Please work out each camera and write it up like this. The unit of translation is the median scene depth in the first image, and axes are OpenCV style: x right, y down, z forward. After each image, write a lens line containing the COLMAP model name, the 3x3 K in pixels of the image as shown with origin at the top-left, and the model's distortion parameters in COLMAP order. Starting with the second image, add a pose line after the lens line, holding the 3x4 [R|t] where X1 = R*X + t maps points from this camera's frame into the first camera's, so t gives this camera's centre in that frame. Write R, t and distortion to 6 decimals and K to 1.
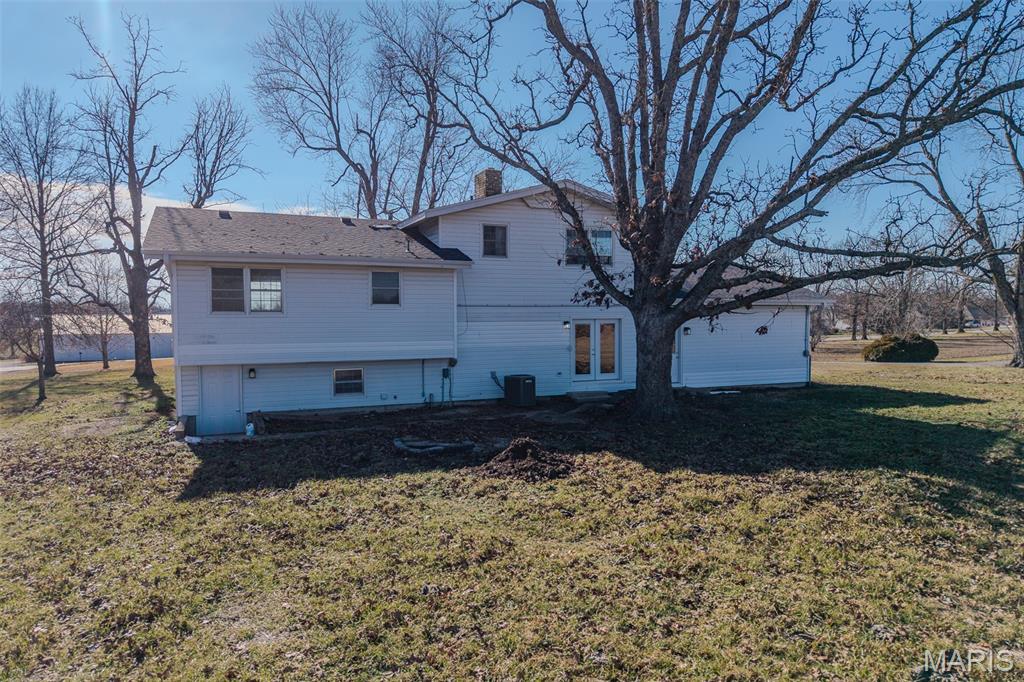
lens RADIAL K [[680.0, 0, 510.4], [0, 680.0, 340.5], [0, 0, 1]] dist [0.022502, -0.028360]
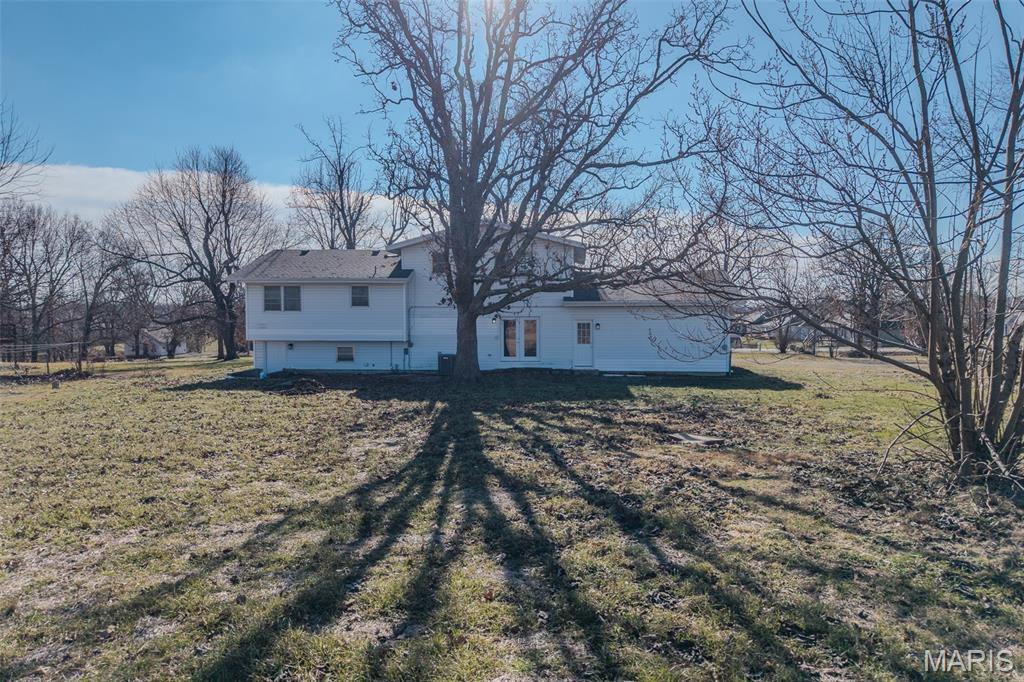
lens RADIAL K [[680.0, 0, 514.7], [0, 680.0, 337.2], [0, 0, 1]] dist [0.022502, -0.028360]
pose [[0.879239, 0.019582, -0.475979, 0.864318], [-0.020873, 0.999779, 0.002573, 0.007912], [0.475924, 0.007673, 0.879453, -0.227773]]
